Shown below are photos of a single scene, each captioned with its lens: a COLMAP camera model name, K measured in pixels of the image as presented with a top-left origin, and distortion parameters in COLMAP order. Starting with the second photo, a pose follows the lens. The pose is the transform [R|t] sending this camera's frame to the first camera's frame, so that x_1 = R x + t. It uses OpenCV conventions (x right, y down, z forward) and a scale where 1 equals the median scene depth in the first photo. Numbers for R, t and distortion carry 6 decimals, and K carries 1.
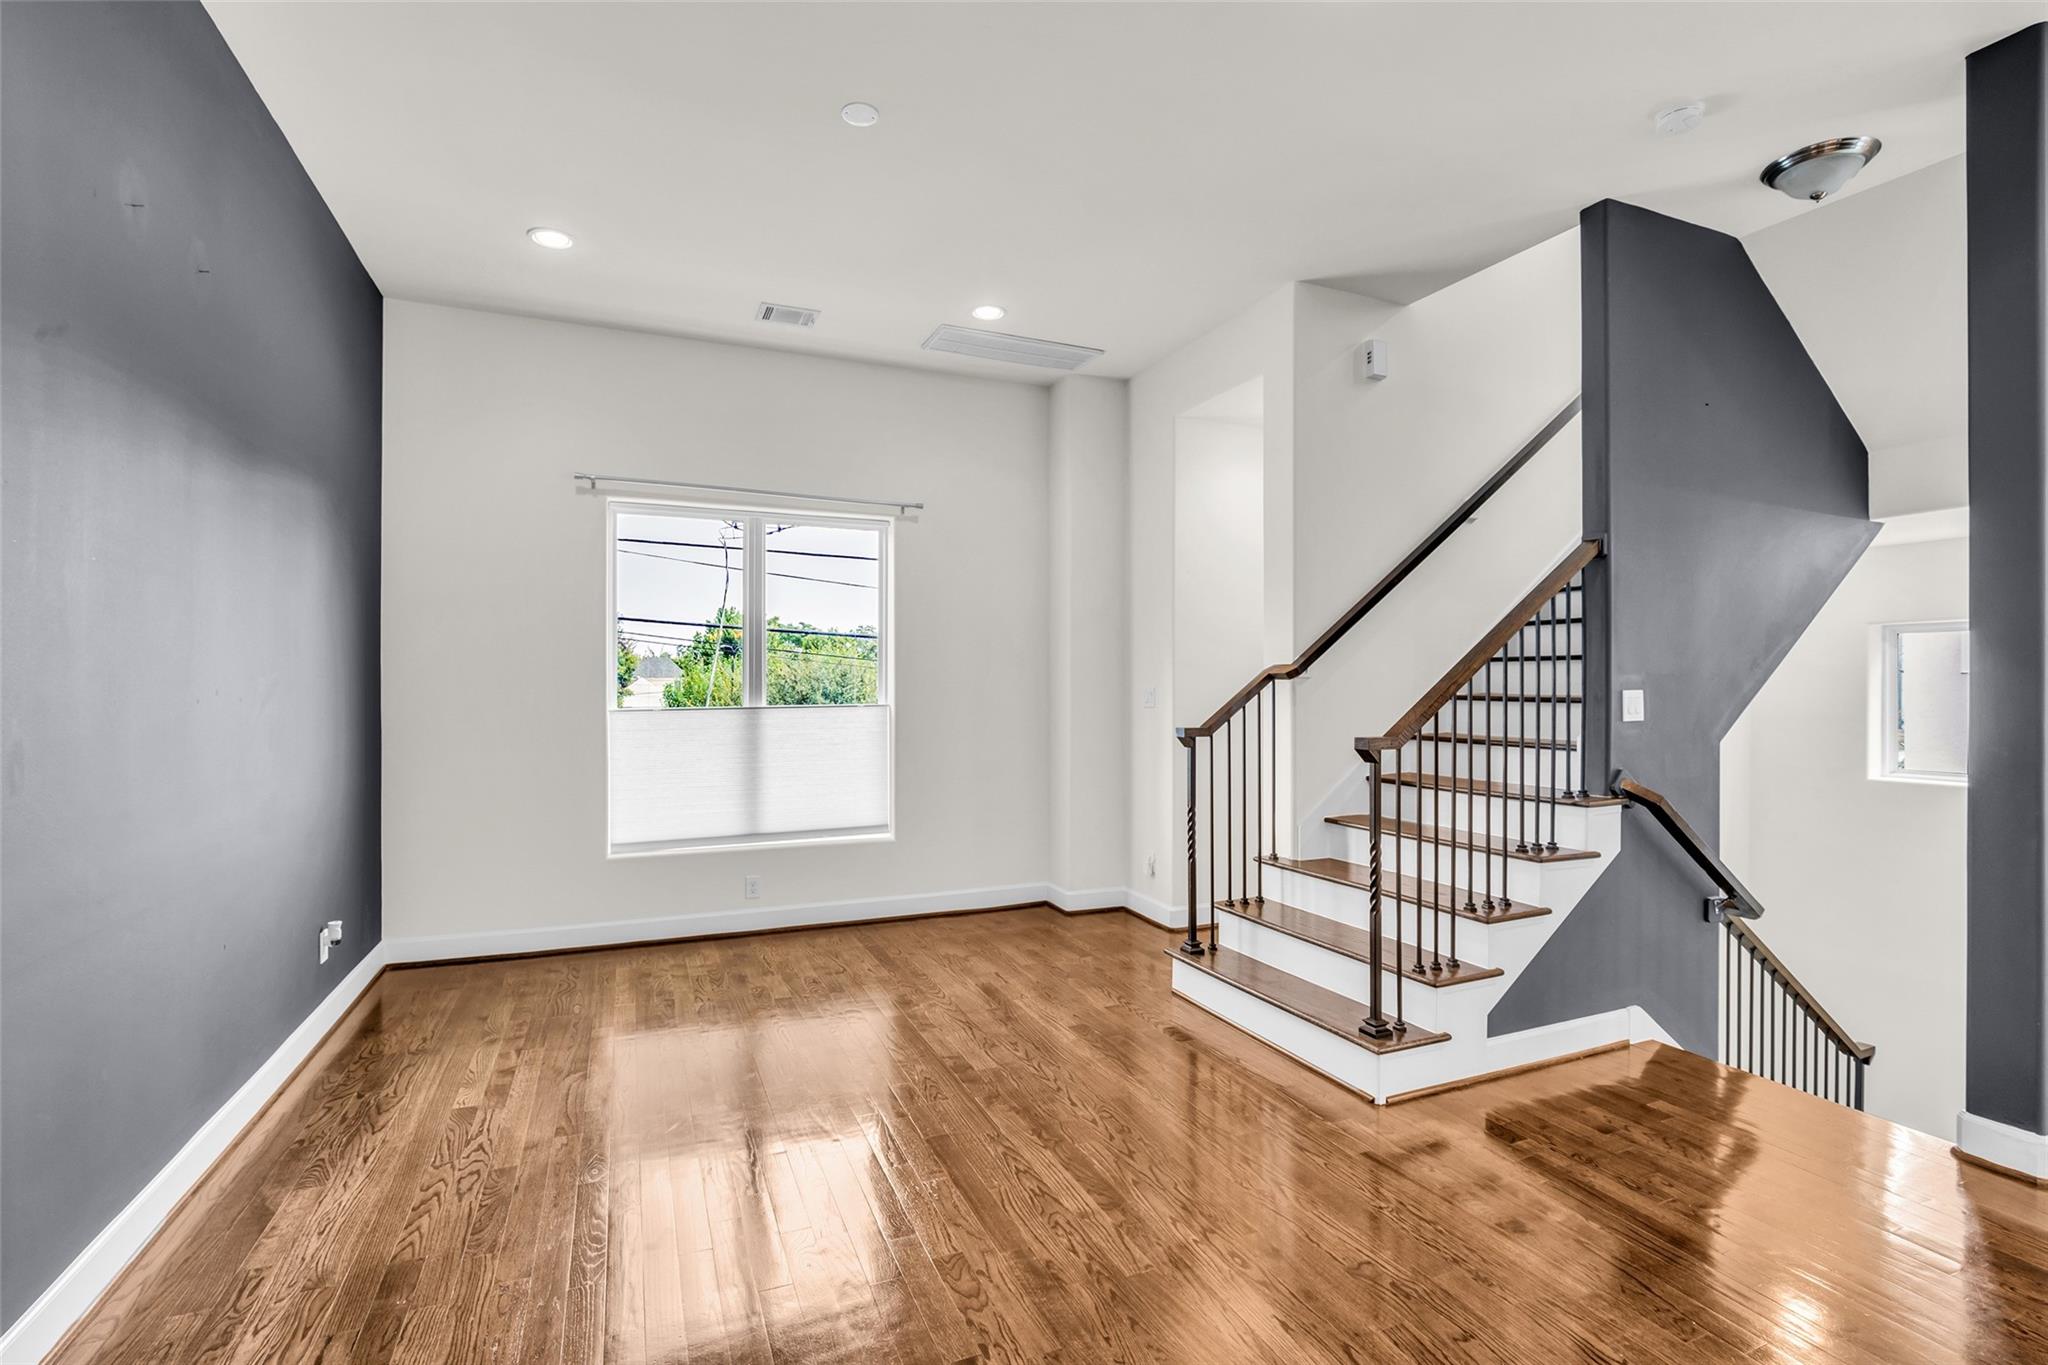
lens RADIAL K [[927.1, 0, 1014.1], [0, 927.1, 683.3], [0, 0, 1]] dist [-0.026645, 0.010698]
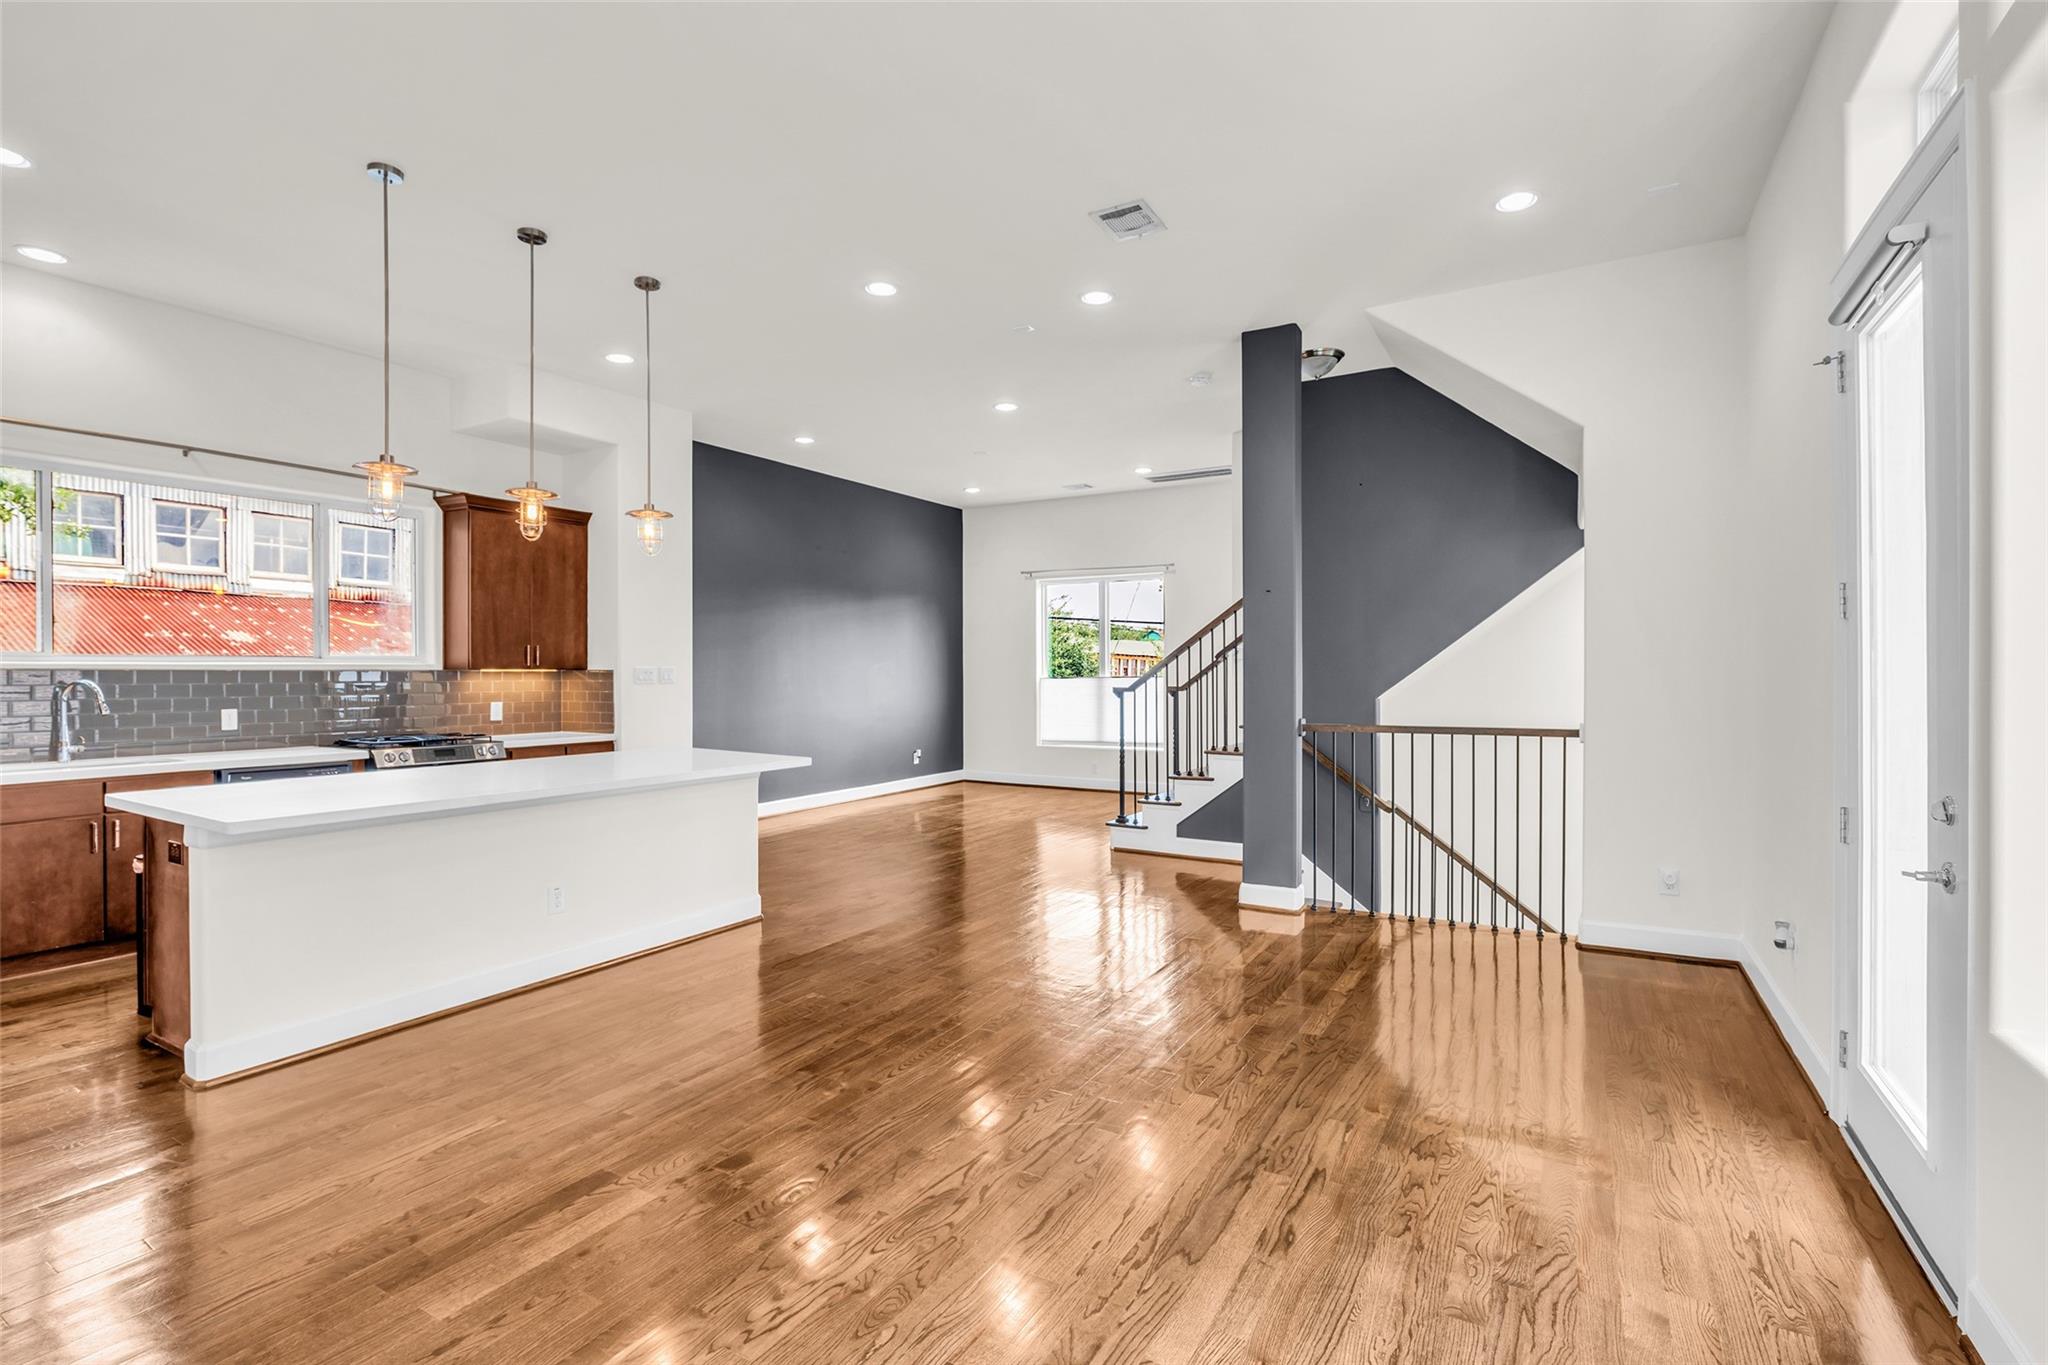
lens RADIAL K [[927.1, 0, 1014.1], [0, 927.1, 683.3], [0, 0, 1]] dist [-0.026645, 0.010698]
pose [[0.597542, 0.008453, -0.801793, 1.457533], [0.009206, 0.999806, 0.017401, 0.006561], [0.801785, -0.017779, 0.597348, -0.396211]]
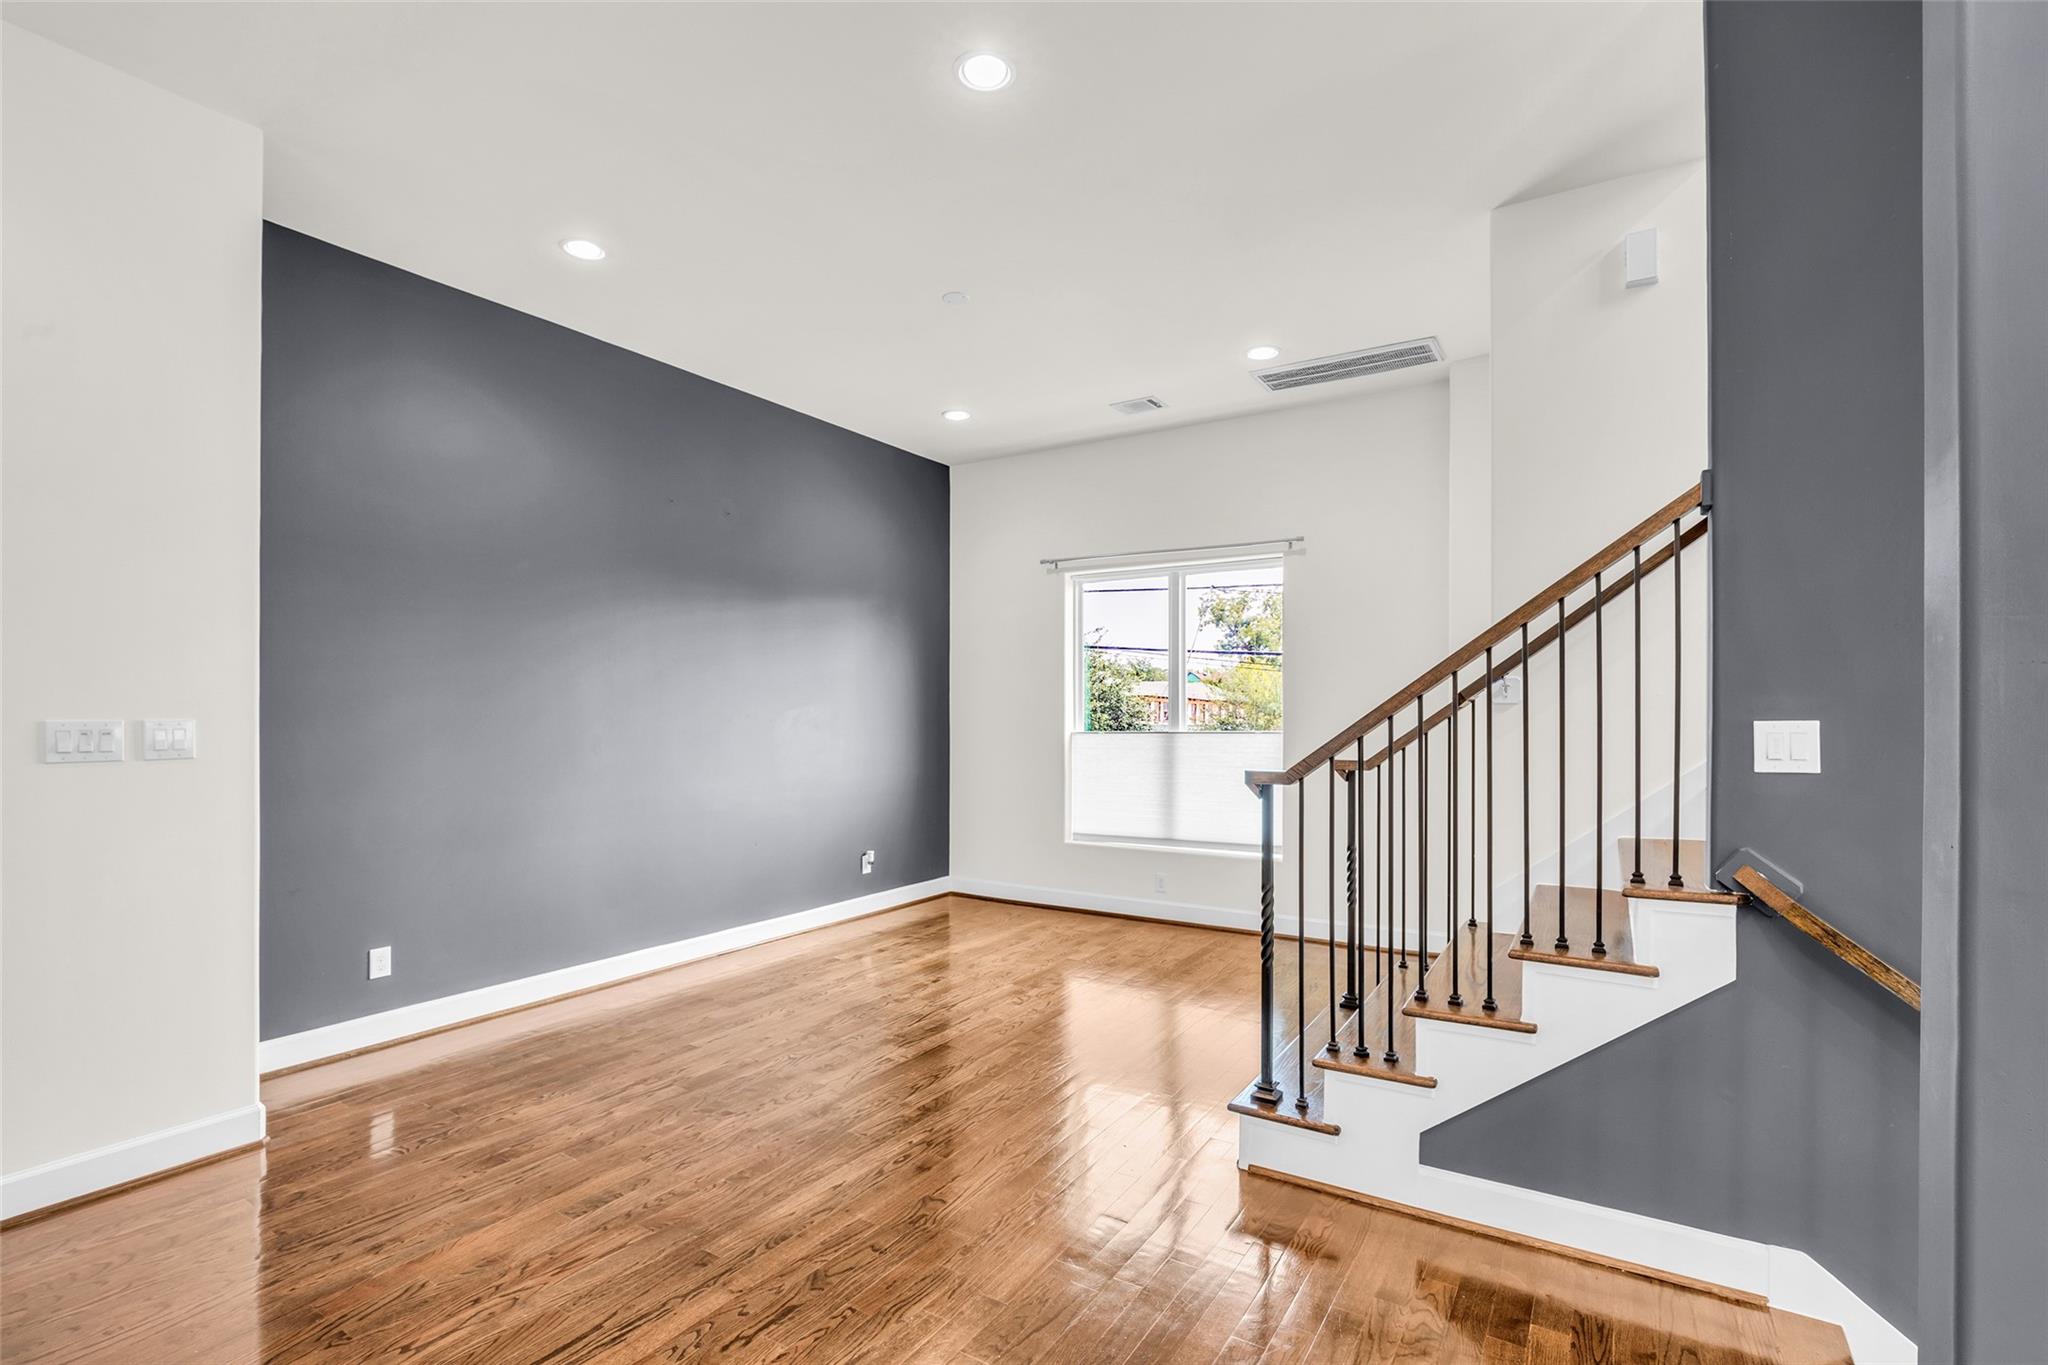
lens RADIAL K [[927.1, 0, 1014.1], [0, 927.1, 683.3], [0, 0, 1]] dist [-0.026645, 0.010698]
pose [[0.569358, -0.025395, -0.821697, 0.716803], [0.003858, 0.999594, -0.028219, -0.003172], [0.822080, 0.012897, 0.569225, 0.192267]]
